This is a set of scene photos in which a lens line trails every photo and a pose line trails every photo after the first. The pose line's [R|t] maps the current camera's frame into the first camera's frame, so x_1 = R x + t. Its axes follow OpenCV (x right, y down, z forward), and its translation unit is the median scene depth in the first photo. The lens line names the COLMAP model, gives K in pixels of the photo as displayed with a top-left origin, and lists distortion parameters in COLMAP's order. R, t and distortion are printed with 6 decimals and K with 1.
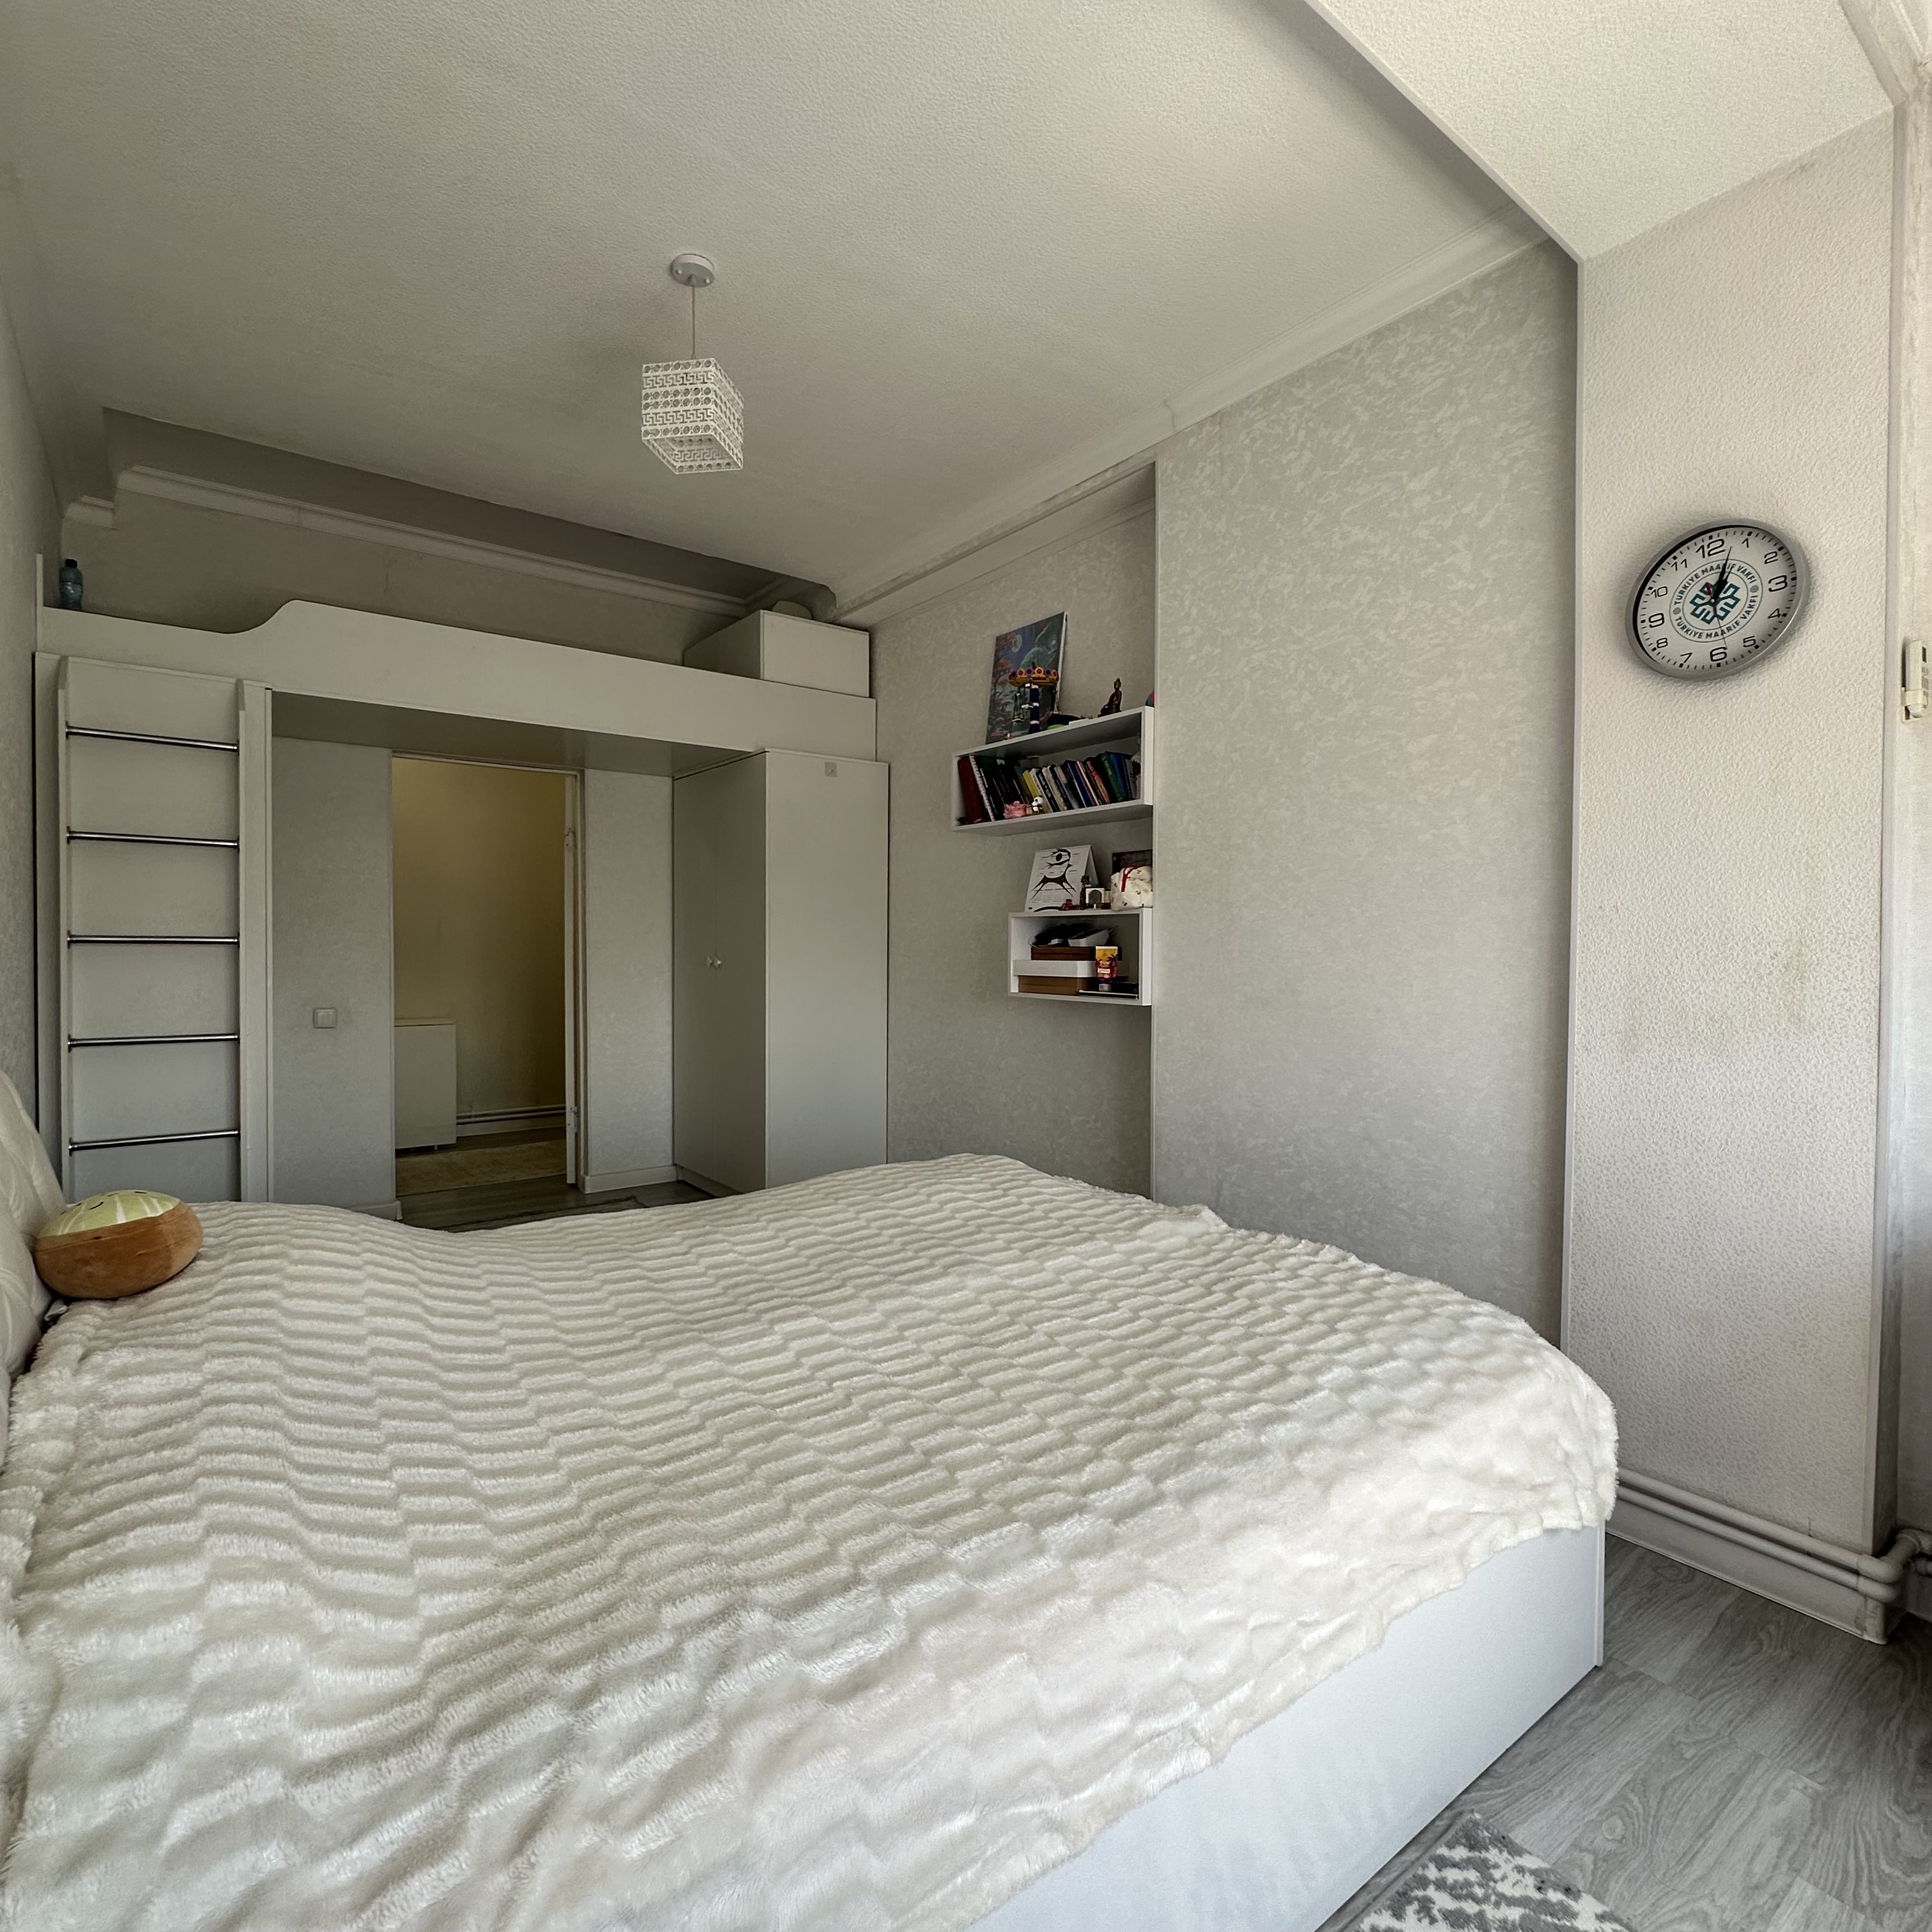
lens RADIAL K [[1031.1, 0, 968.0], [0, 1031.1, 966.6], [0, 0, 1]] dist [-0.004047, 0.001835]
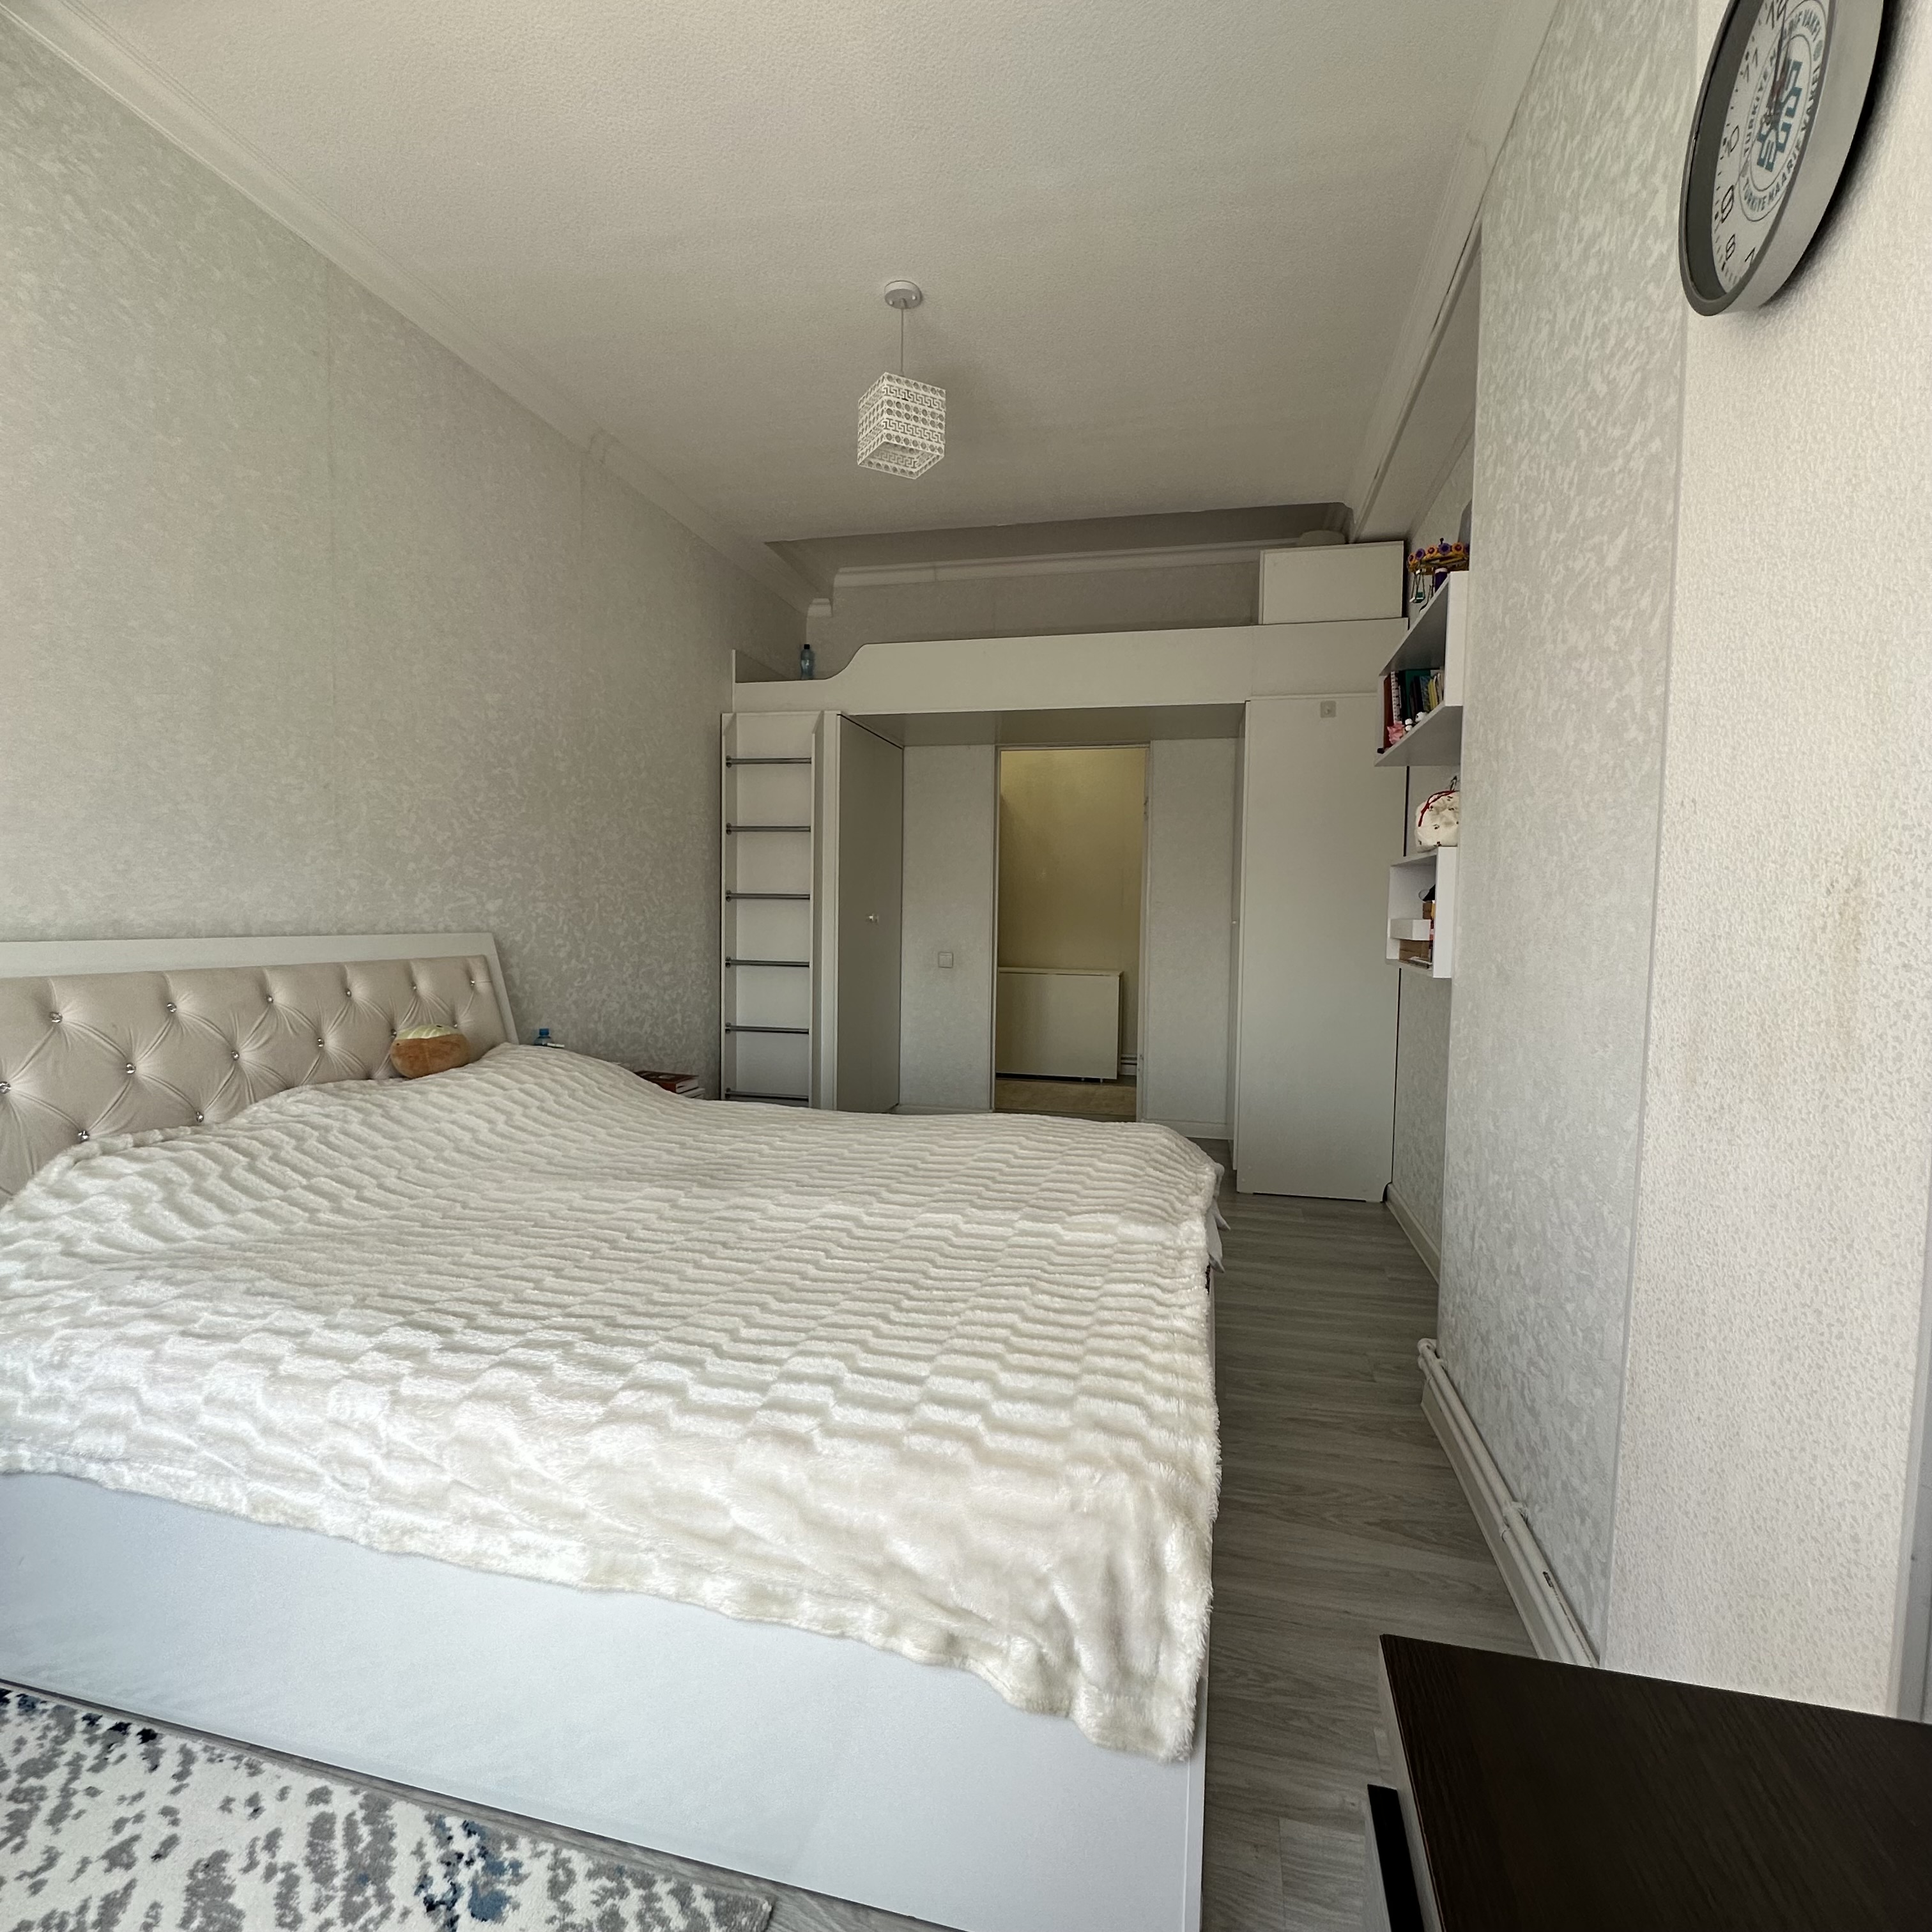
lens RADIAL K [[1031.1, 0, 963.4], [0, 1031.1, 965.7], [0, 0, 1]] dist [-0.004047, 0.001835]
pose [[0.632670, 0.047918, -0.772938, 0.828325], [-0.028158, 0.998847, 0.038875, 0.014377], [0.773910, -0.002831, 0.633290, 0.407314]]
